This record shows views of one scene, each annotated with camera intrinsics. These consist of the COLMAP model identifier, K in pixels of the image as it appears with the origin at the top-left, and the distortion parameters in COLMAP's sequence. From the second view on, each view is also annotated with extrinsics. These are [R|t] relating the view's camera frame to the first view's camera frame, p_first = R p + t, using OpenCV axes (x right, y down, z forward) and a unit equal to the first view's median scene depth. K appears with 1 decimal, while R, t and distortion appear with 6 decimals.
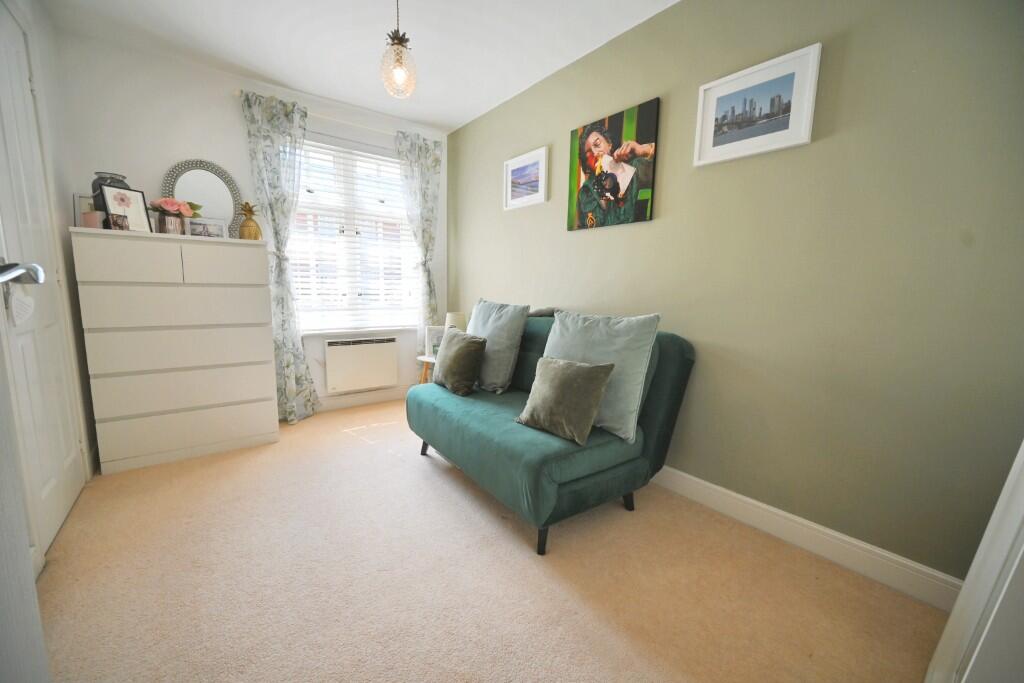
lens RADIAL K [[404.4, 0, 510.1], [0, 404.4, 342.5], [0, 0, 1]] dist [-0.002212, -0.000416]
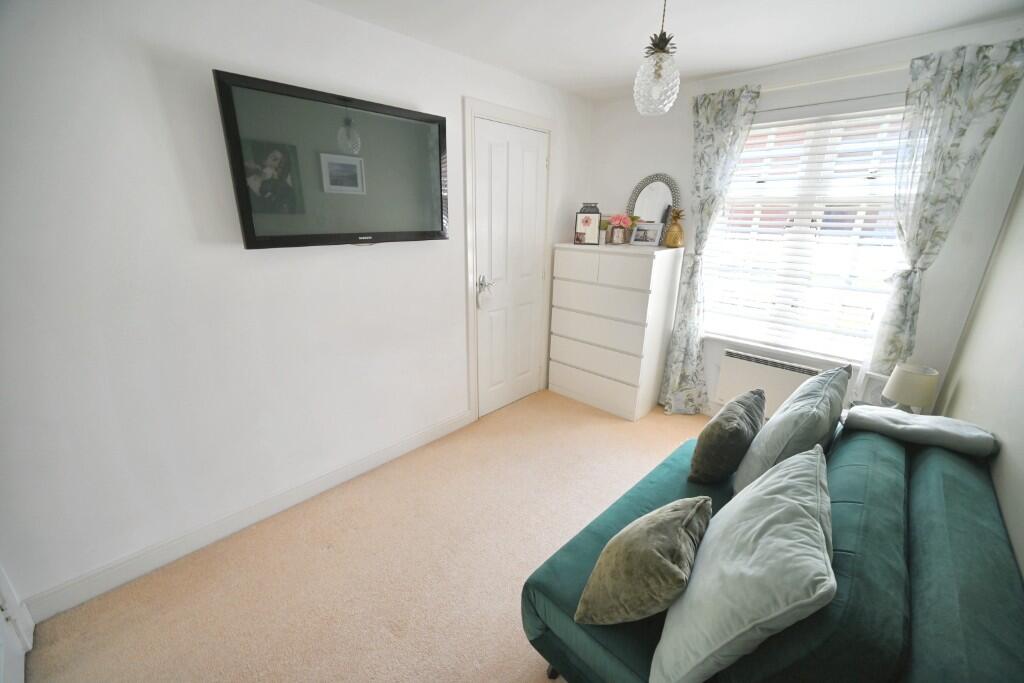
lens RADIAL K [[404.4, 0, 510.1], [0, 404.4, 342.5], [0, 0, 1]] dist [-0.002212, -0.000416]
pose [[0.154240, 0.287669, -0.945228, 0.369548], [-0.141022, 0.953291, 0.267111, -0.212501], [0.977917, 0.092099, 0.187604, 0.364902]]
